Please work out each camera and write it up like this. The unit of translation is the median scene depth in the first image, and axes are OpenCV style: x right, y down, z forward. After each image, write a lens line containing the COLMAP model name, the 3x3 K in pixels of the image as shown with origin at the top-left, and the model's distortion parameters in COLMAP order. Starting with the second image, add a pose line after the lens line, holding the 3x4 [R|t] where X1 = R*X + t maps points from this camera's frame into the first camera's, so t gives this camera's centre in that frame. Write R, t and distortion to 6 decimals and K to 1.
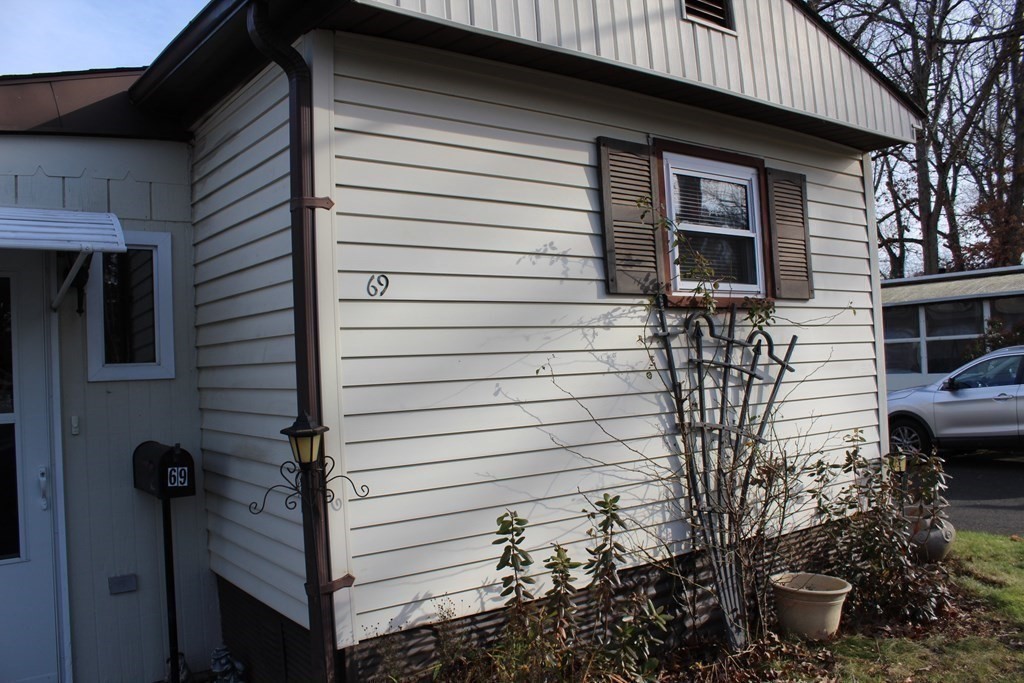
lens RADIAL K [[844.8, 0, 507.0], [0, 844.8, 342.0], [0, 0, 1]] dist [-0.172775, 0.154469]
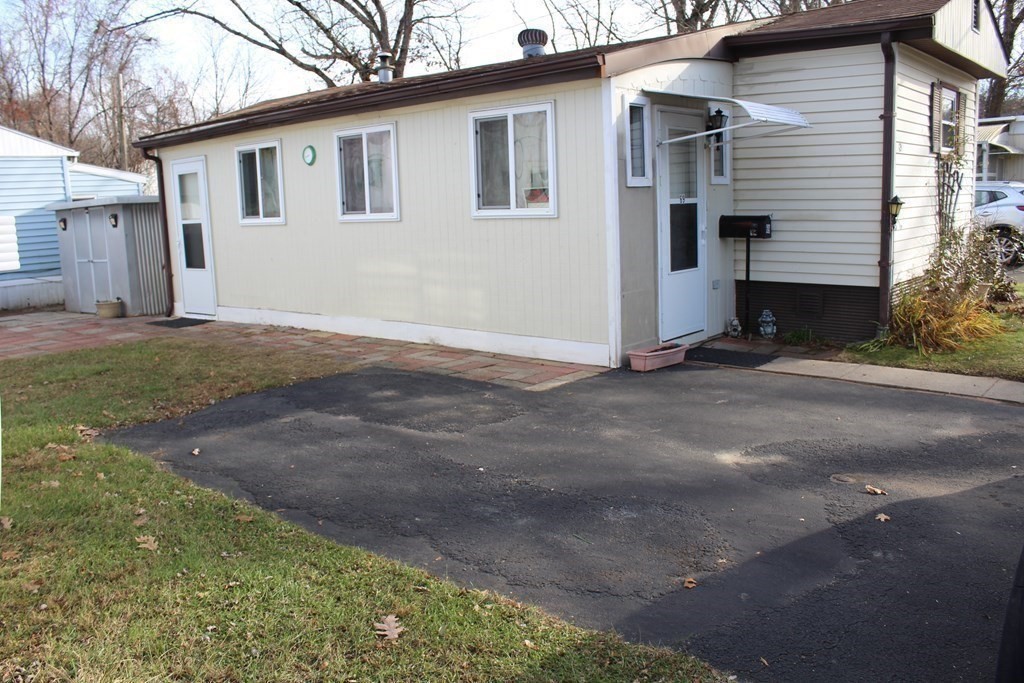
lens RADIAL K [[844.8, 0, 507.0], [0, 844.8, 342.0], [0, 0, 1]] dist [-0.172775, 0.154469]
pose [[0.978401, -0.022365, 0.205504, -1.365513], [-0.016270, 0.982715, 0.184407, 0.057595], [-0.206076, -0.183767, 0.961126, -0.918768]]
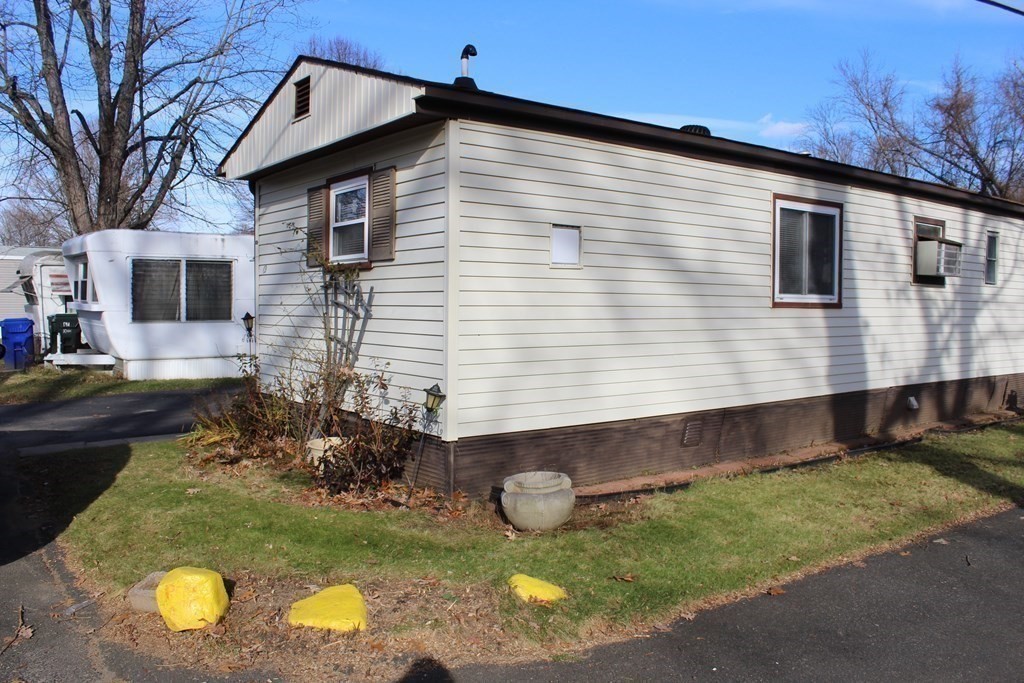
lens RADIAL K [[844.8, 0, 507.0], [0, 844.8, 342.0], [0, 0, 1]] dist [-0.172775, 0.154469]
pose [[0.023252, 0.085008, -0.996109, 1.983510], [0.018830, 0.996164, 0.085452, -0.035458], [0.999552, -0.020744, 0.021562, 1.312911]]
